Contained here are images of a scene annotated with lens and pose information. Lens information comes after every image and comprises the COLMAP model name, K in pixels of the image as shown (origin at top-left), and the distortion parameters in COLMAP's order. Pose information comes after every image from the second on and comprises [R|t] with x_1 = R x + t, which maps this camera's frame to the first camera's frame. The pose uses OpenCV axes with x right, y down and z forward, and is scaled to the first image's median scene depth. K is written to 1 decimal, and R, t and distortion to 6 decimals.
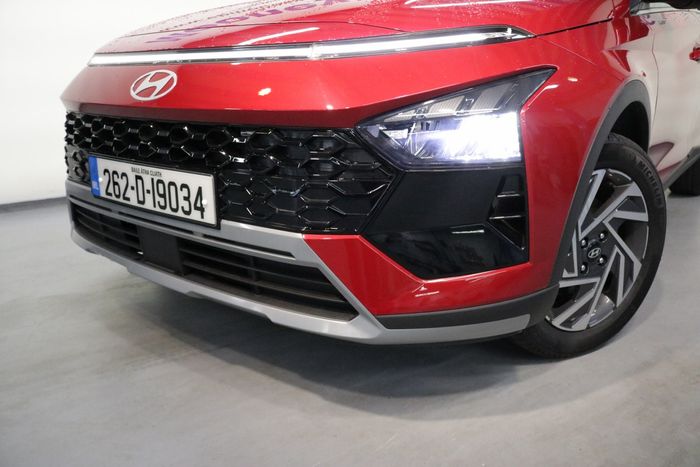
lens RADIAL K [[579.2, 0, 353.0], [0, 579.2, 232.2], [0, 0, 1]] dist [-0.140489, 0.071673]
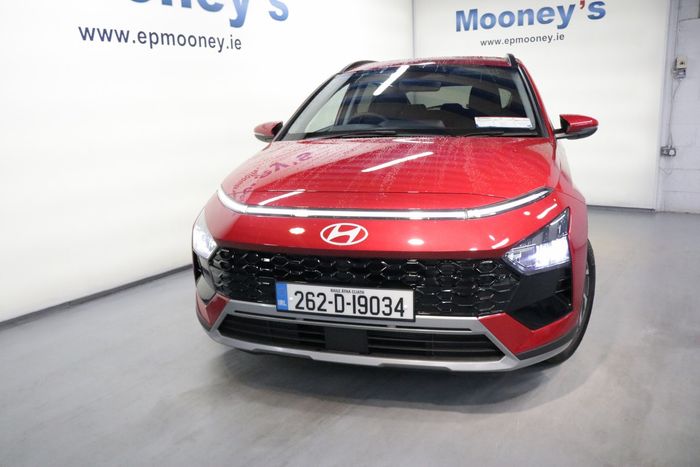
lens RADIAL K [[579.2, 0, 352.6], [0, 579.2, 231.3], [0, 0, 1]] dist [-0.140489, 0.071673]
pose [[0.933348, -0.106577, 0.342786, -0.826609], [0.130504, 0.990312, -0.047438, -0.181695], [-0.334409, 0.089011, 0.938215, -0.453313]]
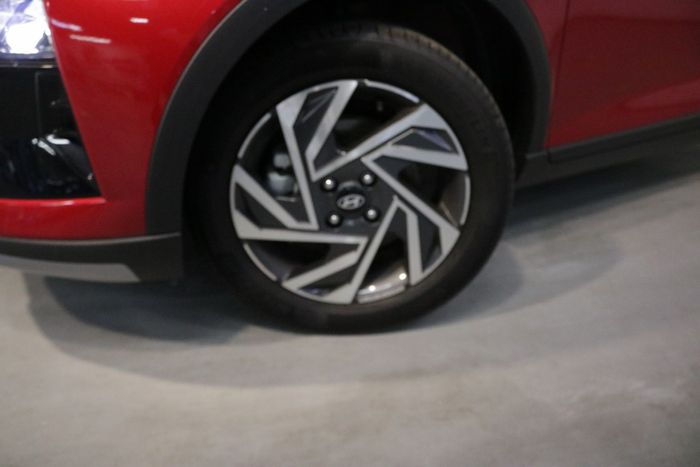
lens RADIAL K [[579.2, 0, 349.6], [0, 579.2, 237.1], [0, 0, 1]] dist [-0.140489, 0.071673]
pose [[0.918231, 0.189186, -0.347939, 0.730106], [-0.120138, 0.970190, 0.210473, -0.076298], [0.377385, -0.151462, 0.913586, 0.366223]]
